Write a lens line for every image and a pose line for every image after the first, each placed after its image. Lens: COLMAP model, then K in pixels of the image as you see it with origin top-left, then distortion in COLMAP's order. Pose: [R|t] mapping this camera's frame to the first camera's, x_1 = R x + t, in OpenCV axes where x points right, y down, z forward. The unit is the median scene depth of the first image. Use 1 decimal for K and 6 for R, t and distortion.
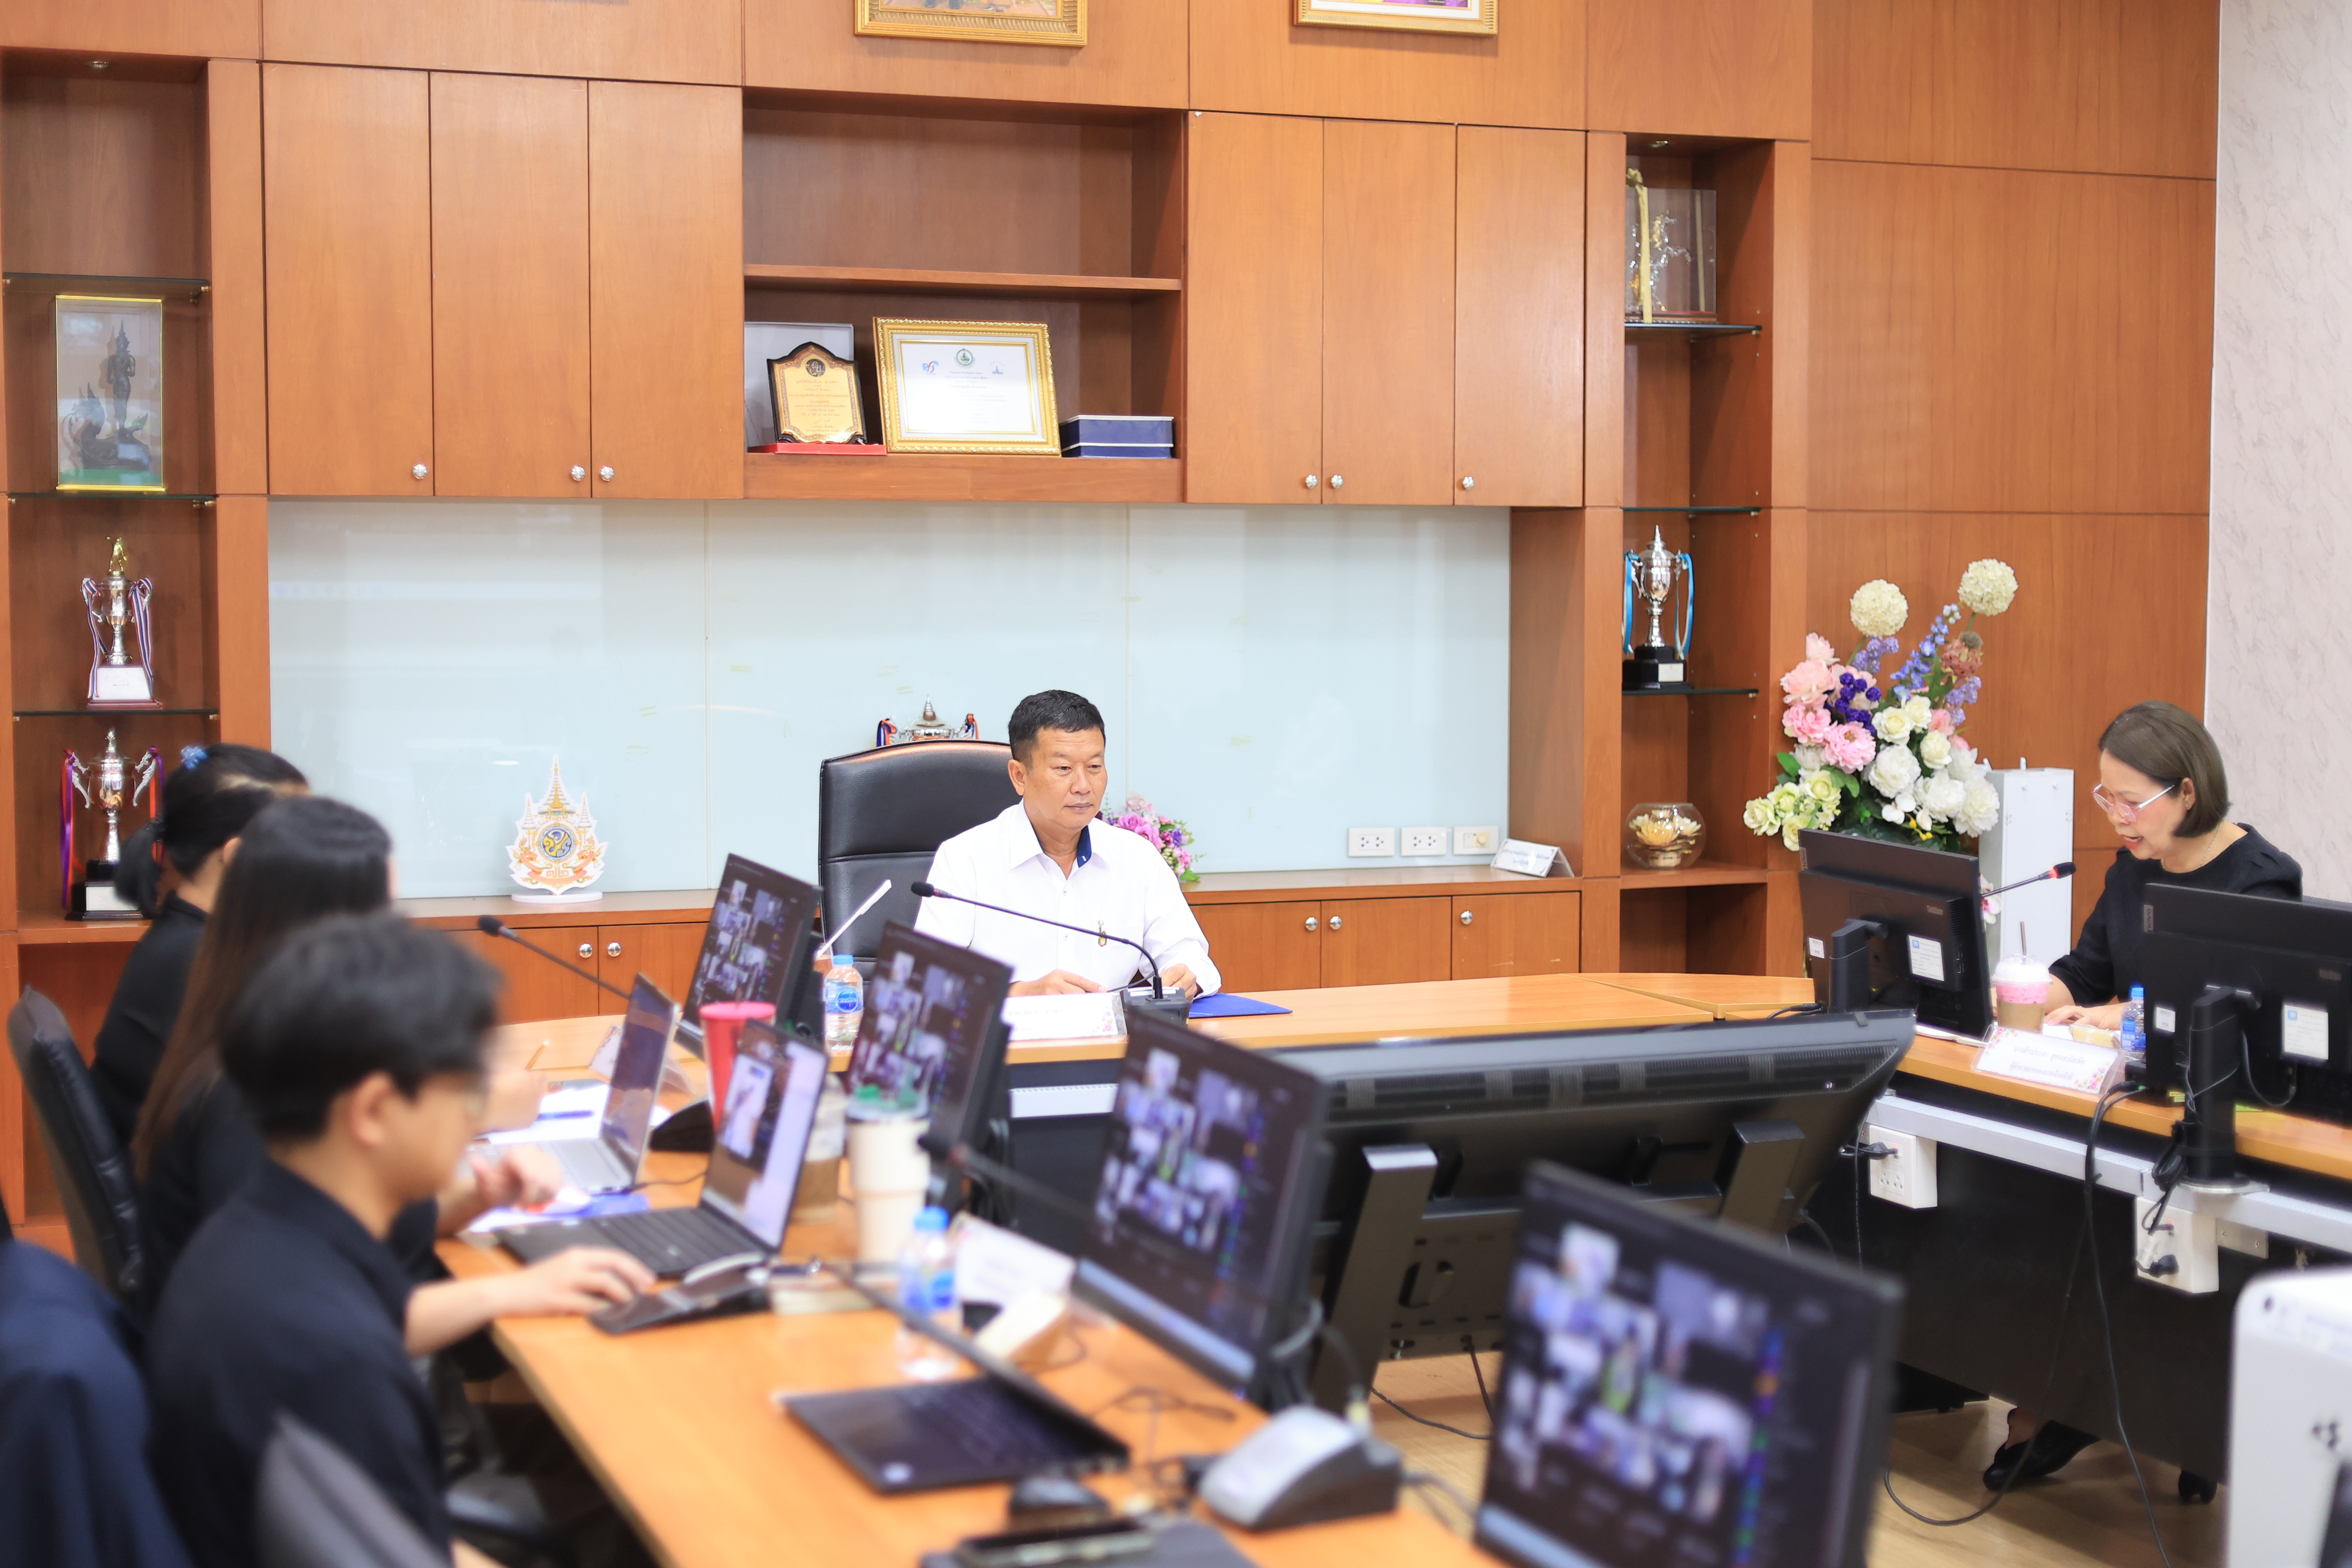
lens RADIAL K [[3378.6, 0, 1176.0], [0, 3378.6, 784.0], [0, 0, 1]] dist [-0.007603, 0.045582]
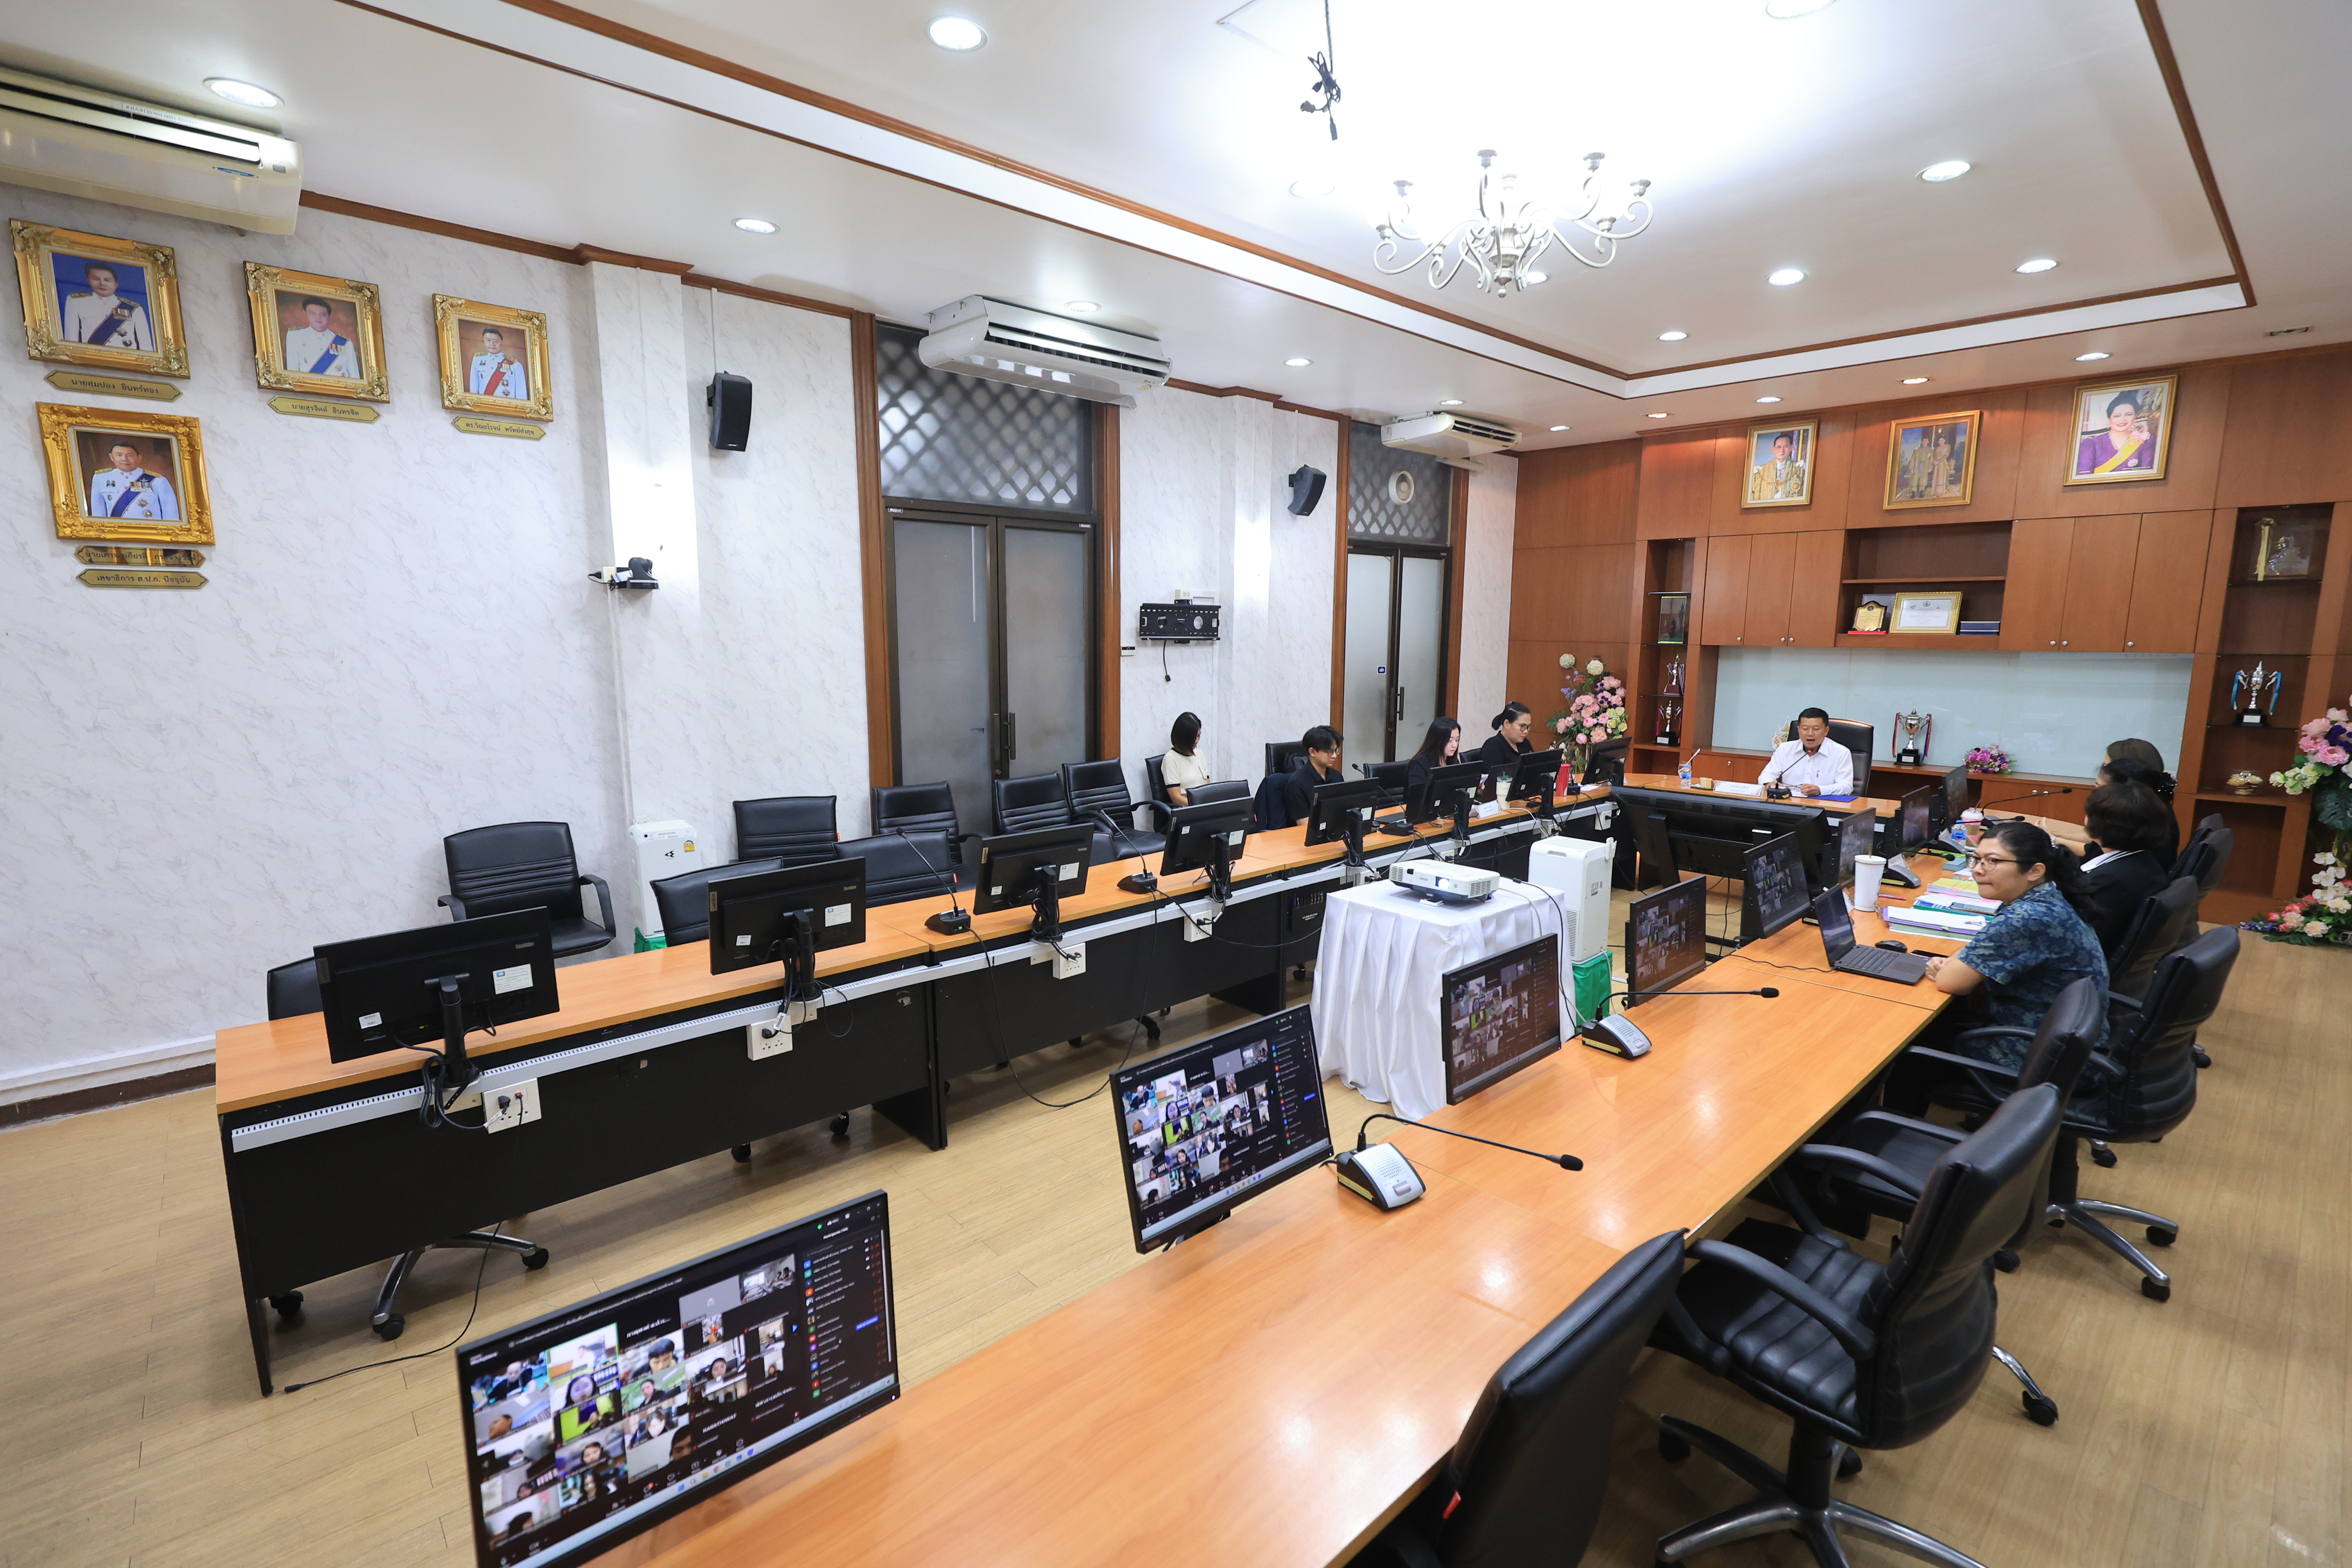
lens RADIAL K [[1074.5, 0, 1182.5], [0, 1074.5, 788.4], [0, 0, 1]] dist [0.001844, 0.000418]
pose [[0.368629, 0.142590, -0.918575, 0.650605], [-0.060192, 0.989753, 0.129484, -0.040841], [0.927626, 0.007560, 0.373435, -0.054148]]
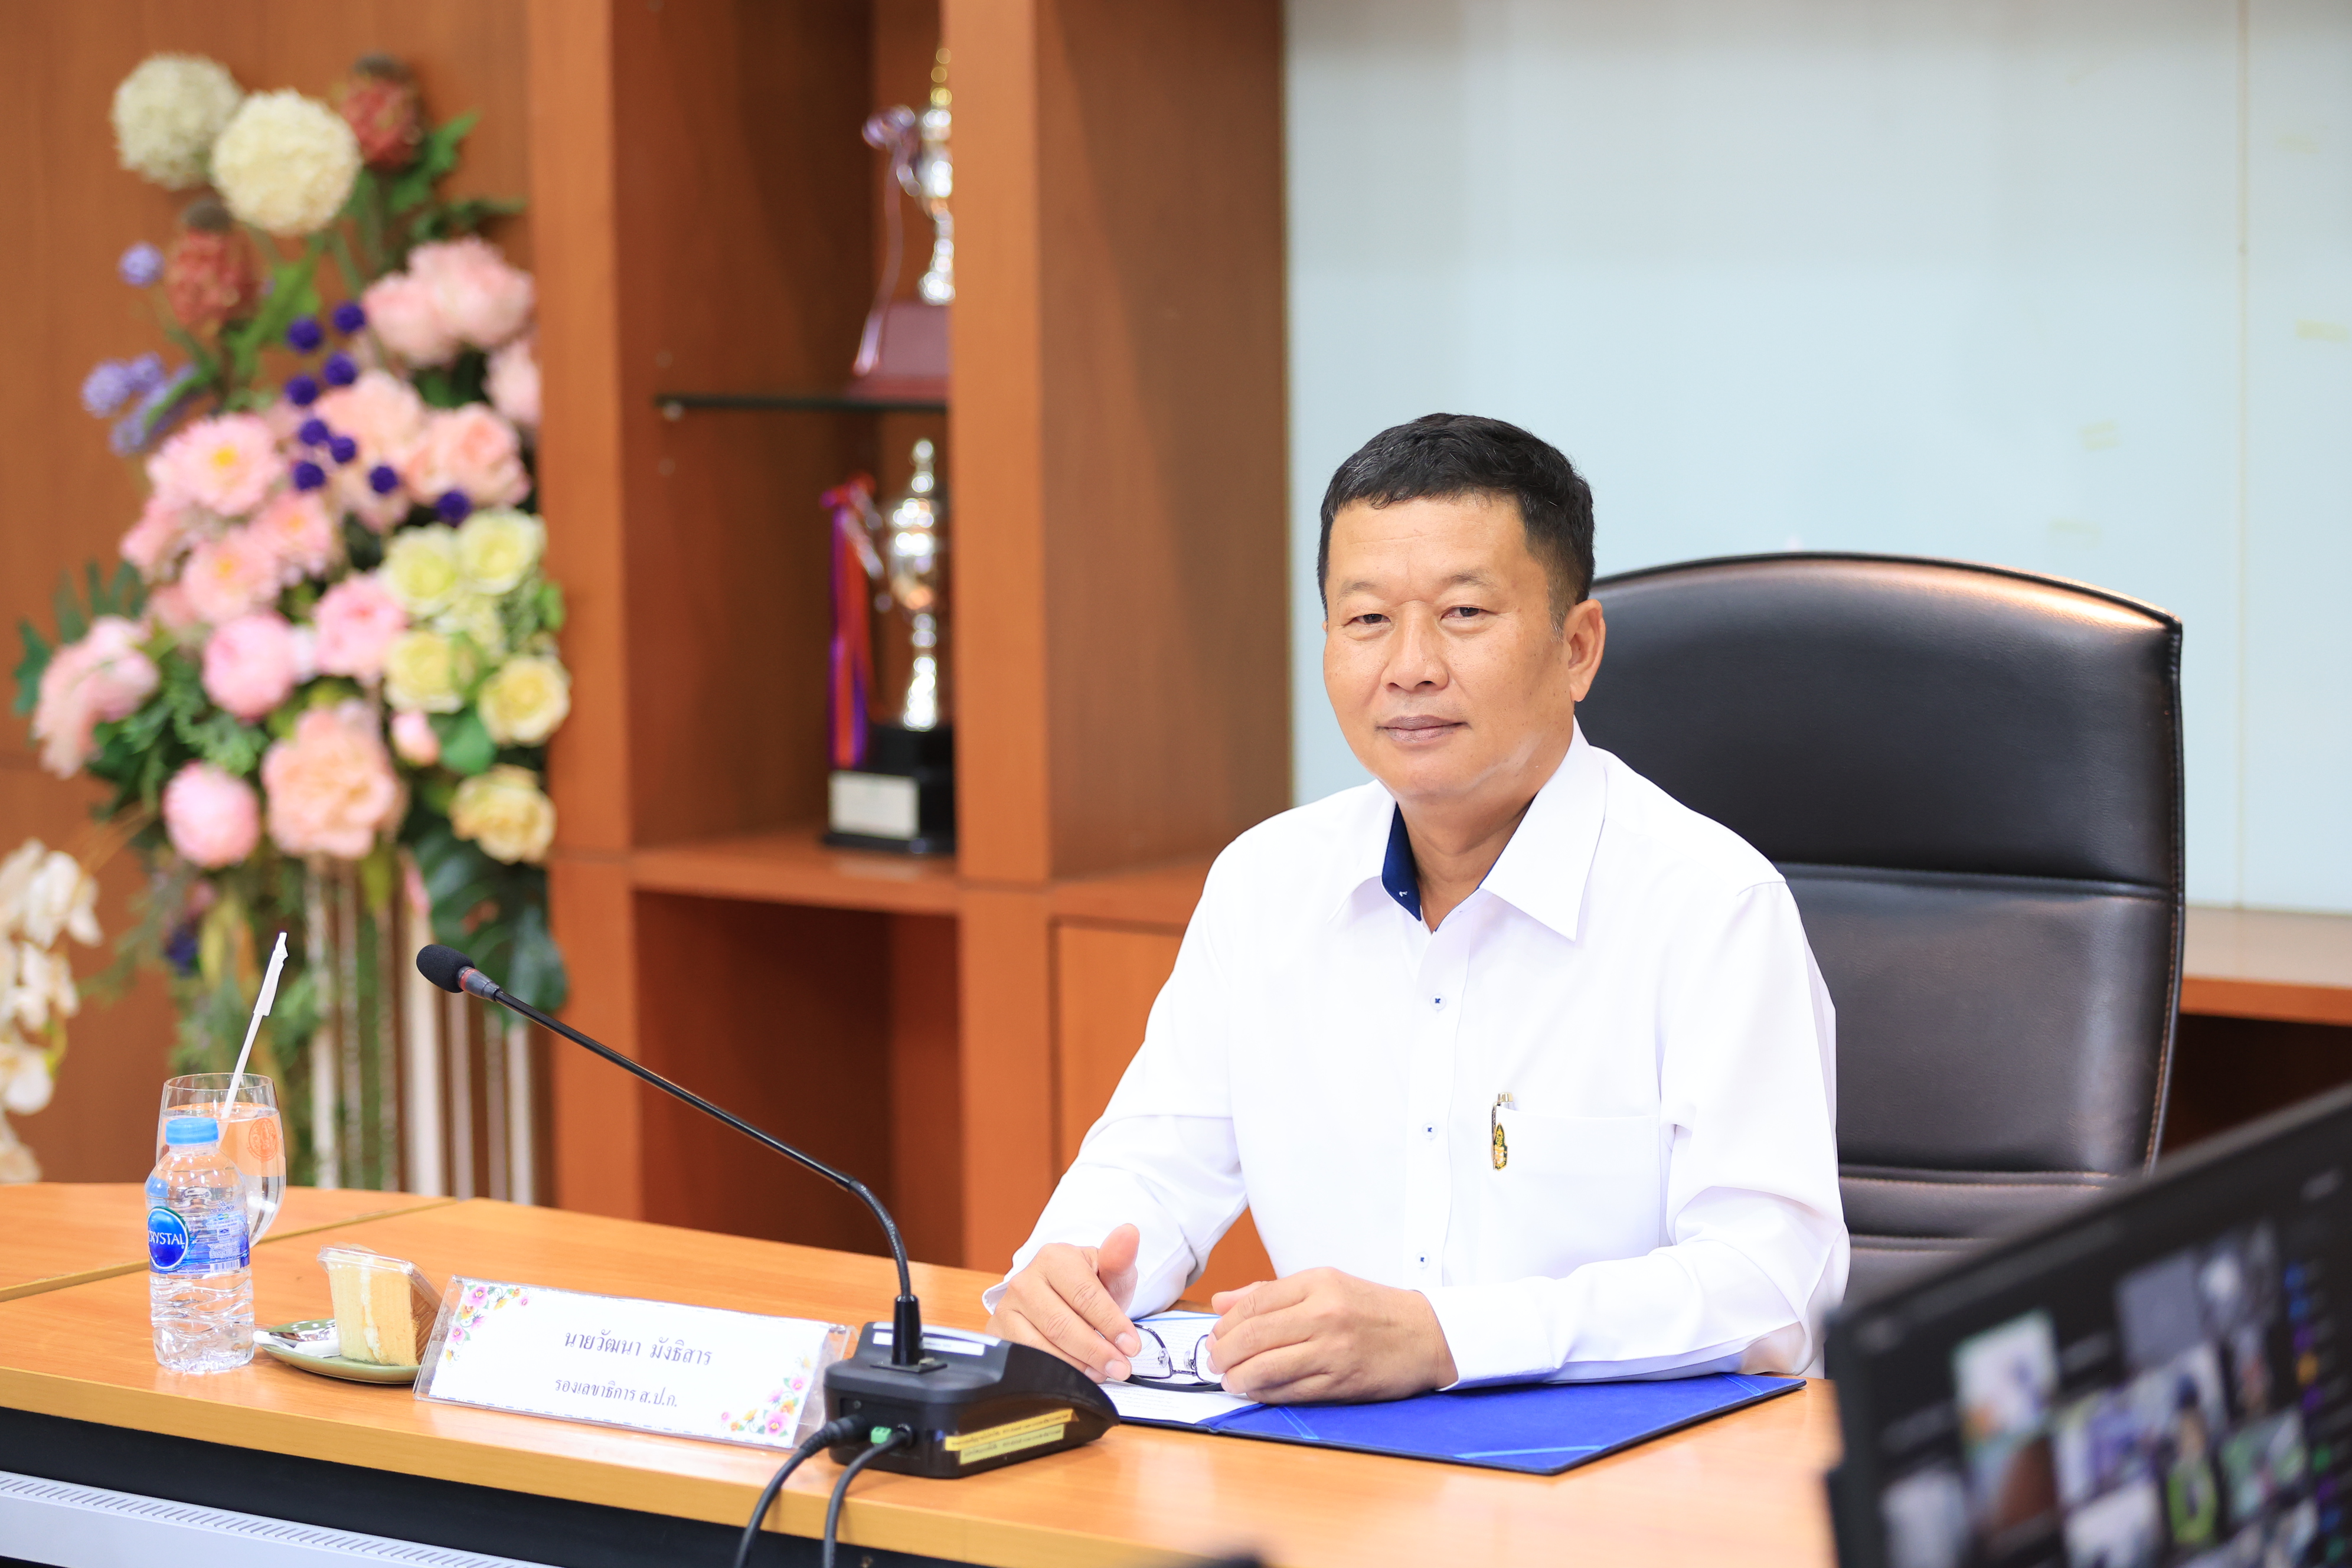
lens RADIAL K [[5777.8, 0, 1176.0], [0, 5777.8, 784.0], [0, 0, 1]] dist [0.009249, -0.106459]
pose [[0.546355, 0.076067, -0.834092, 0.340285], [-0.037716, 0.997091, 0.066227, -0.021256], [0.836704, -0.004725, 0.547635, 0.552334]]
